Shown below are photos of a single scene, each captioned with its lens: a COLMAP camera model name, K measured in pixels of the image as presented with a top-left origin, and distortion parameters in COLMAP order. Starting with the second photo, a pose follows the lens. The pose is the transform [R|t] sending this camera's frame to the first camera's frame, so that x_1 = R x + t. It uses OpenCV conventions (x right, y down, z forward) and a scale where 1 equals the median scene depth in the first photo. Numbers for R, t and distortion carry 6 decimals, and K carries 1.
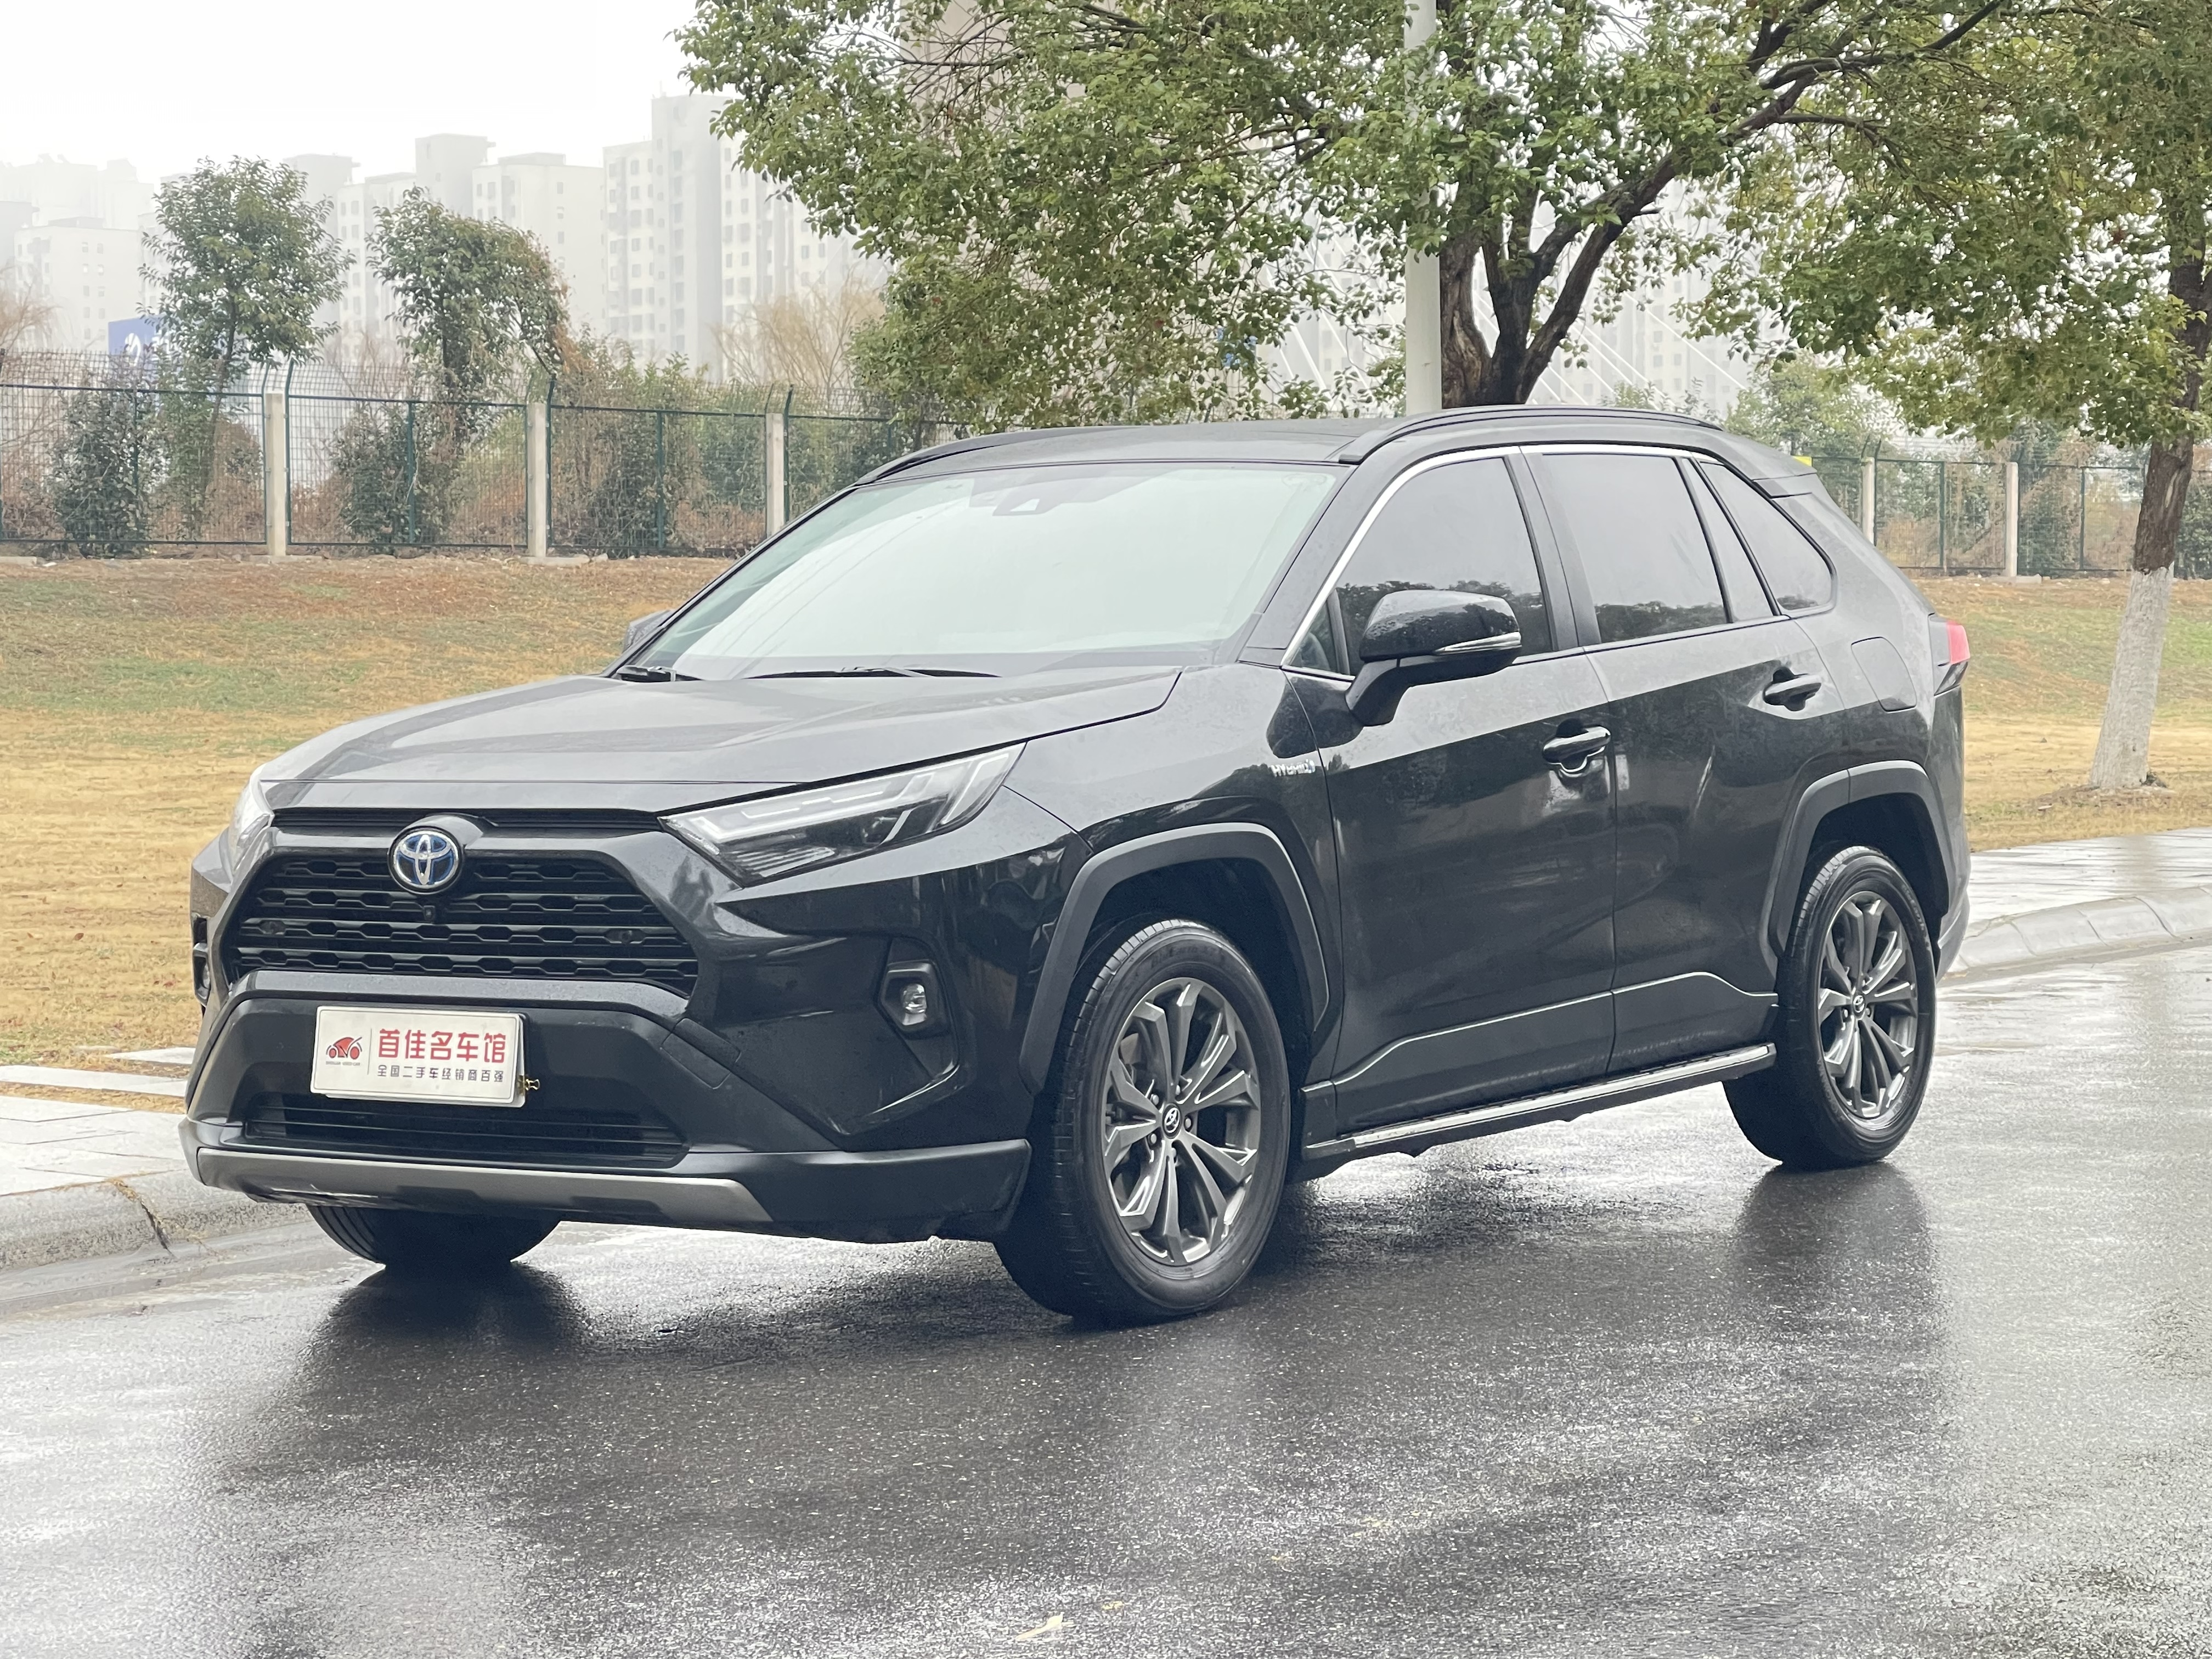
lens RADIAL K [[4724.6, 0, 1099.5], [0, 4724.6, 842.6], [0, 0, 1]] dist [0.049770, 0.000000]
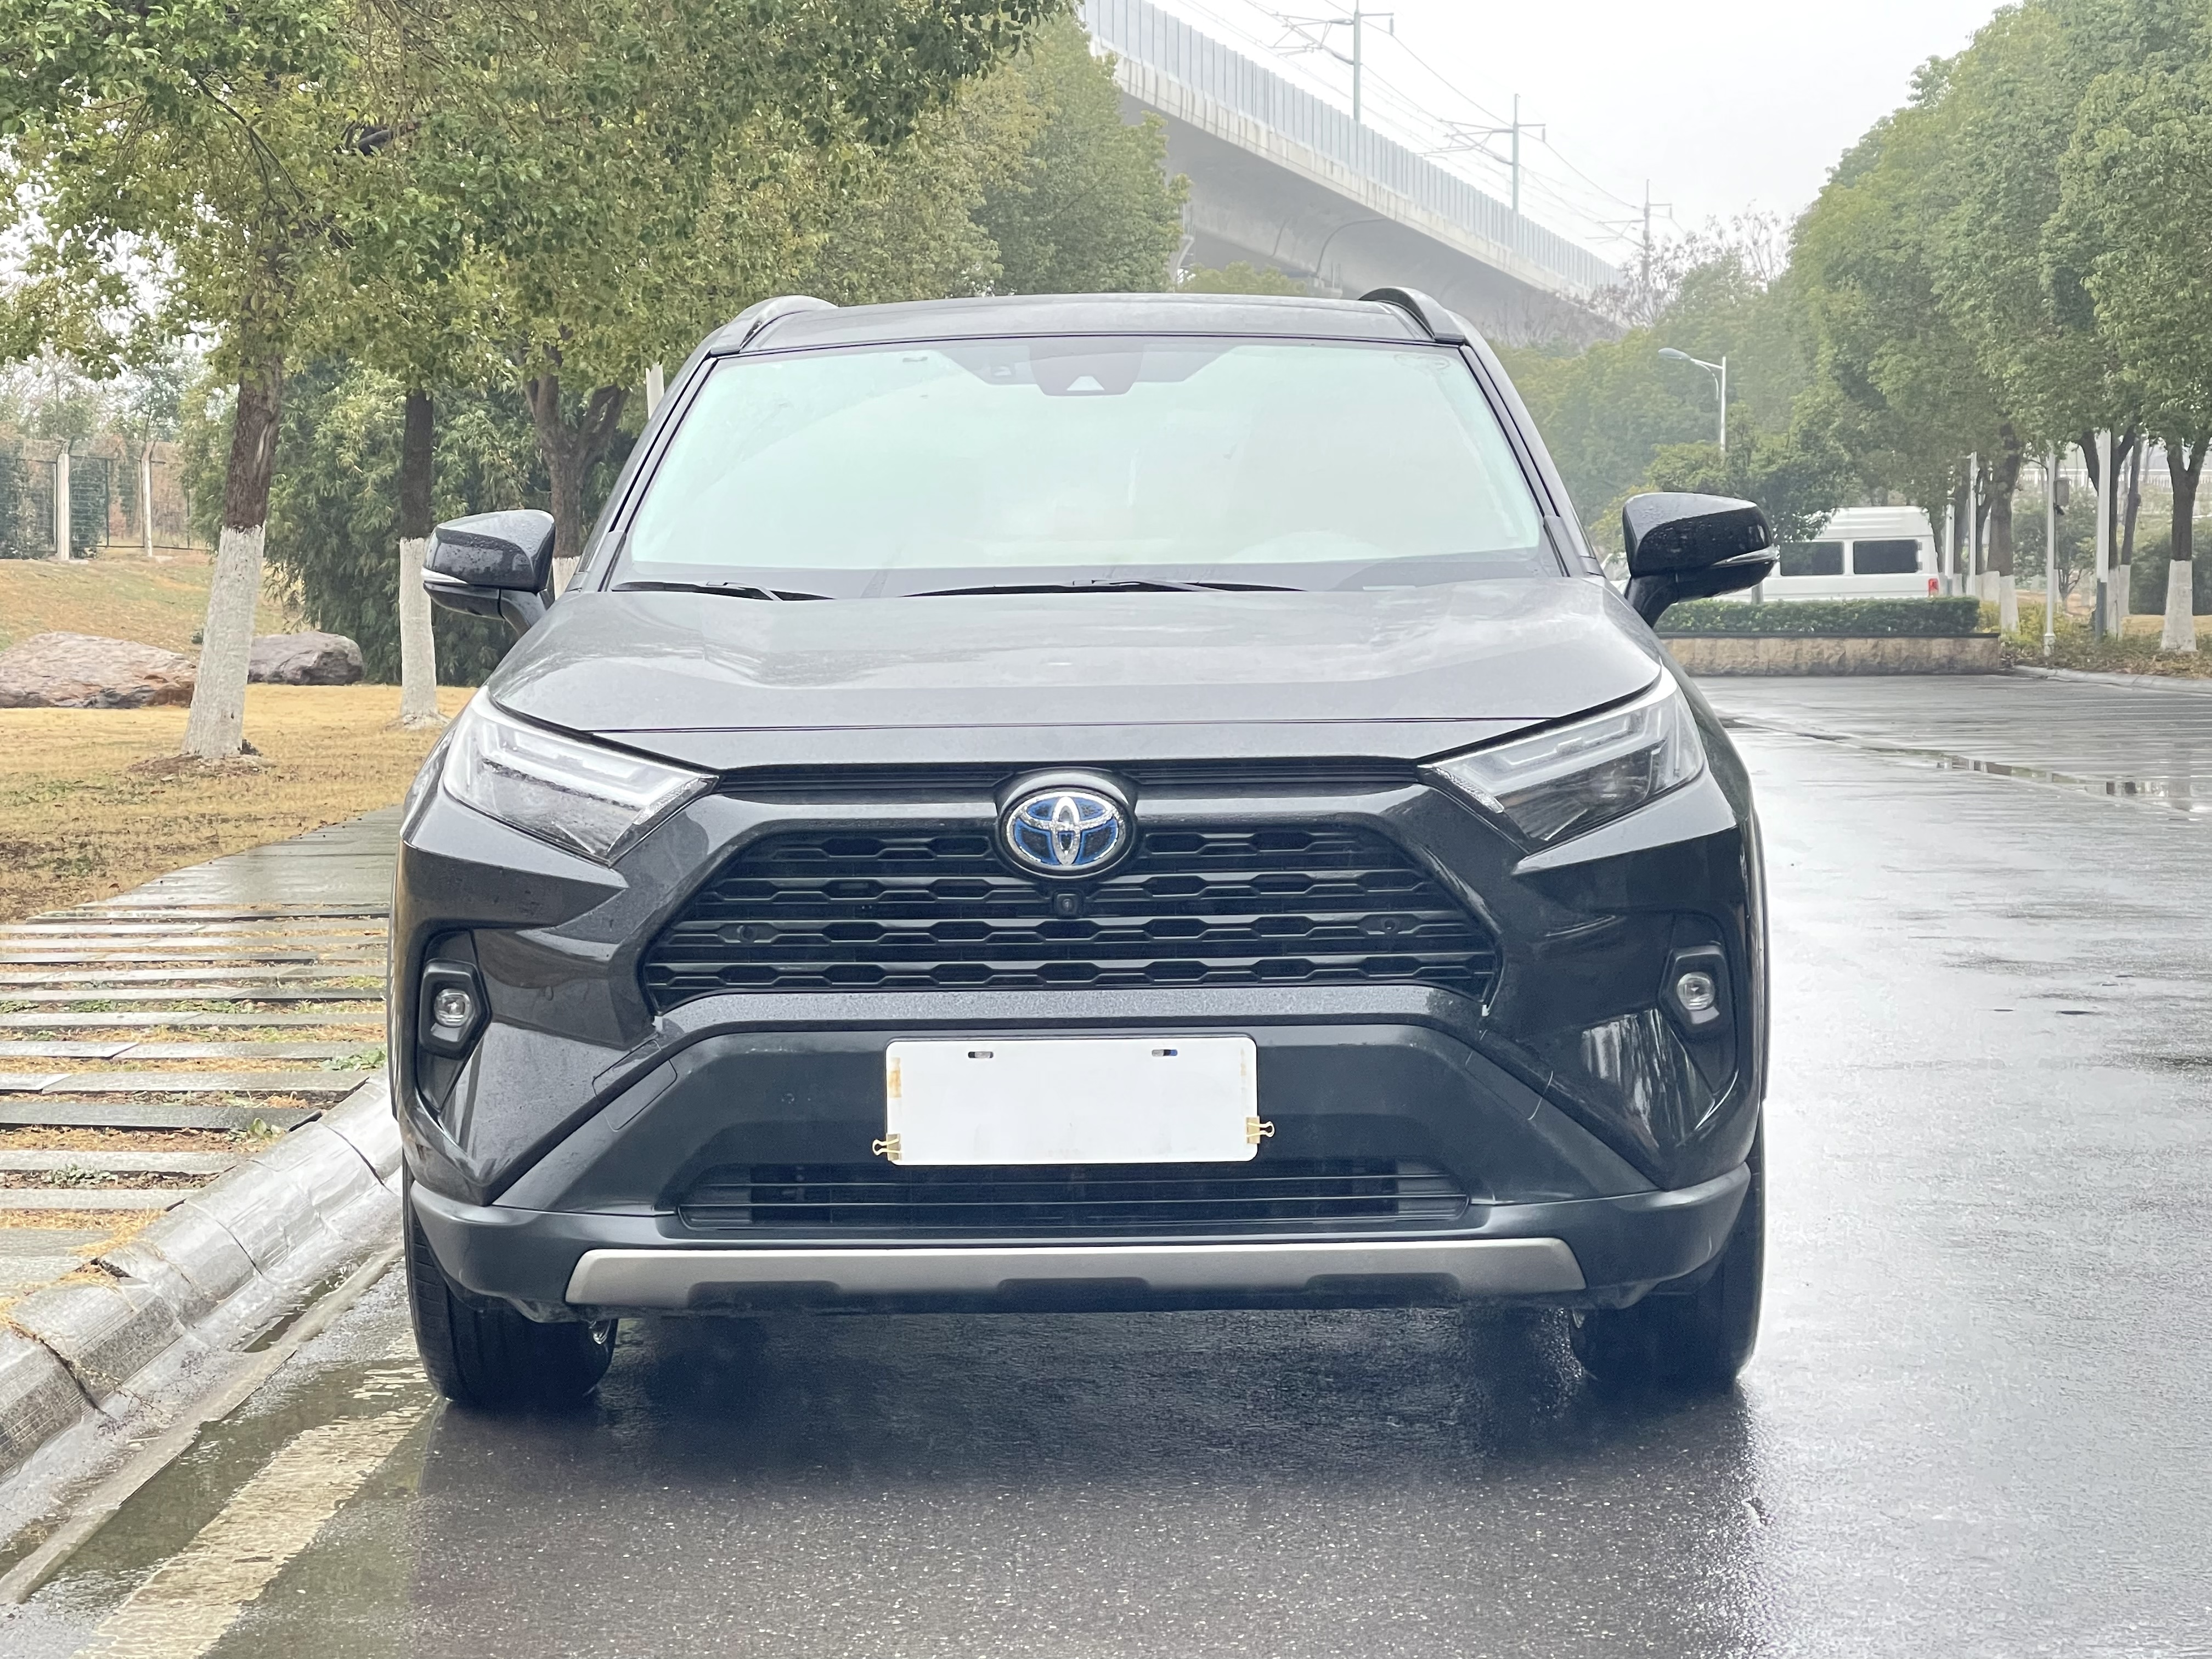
lens RADIAL K [[4724.6, 0, 1110.8], [0, 4724.6, 820.4], [0, 0, 1]] dist [0.049770, 0.000000]
pose [[0.826715, -0.021967, 0.562192, -0.546632], [0.022520, 0.999729, 0.005948, -0.002241], [-0.562171, 0.007744, 0.826985, 0.391723]]
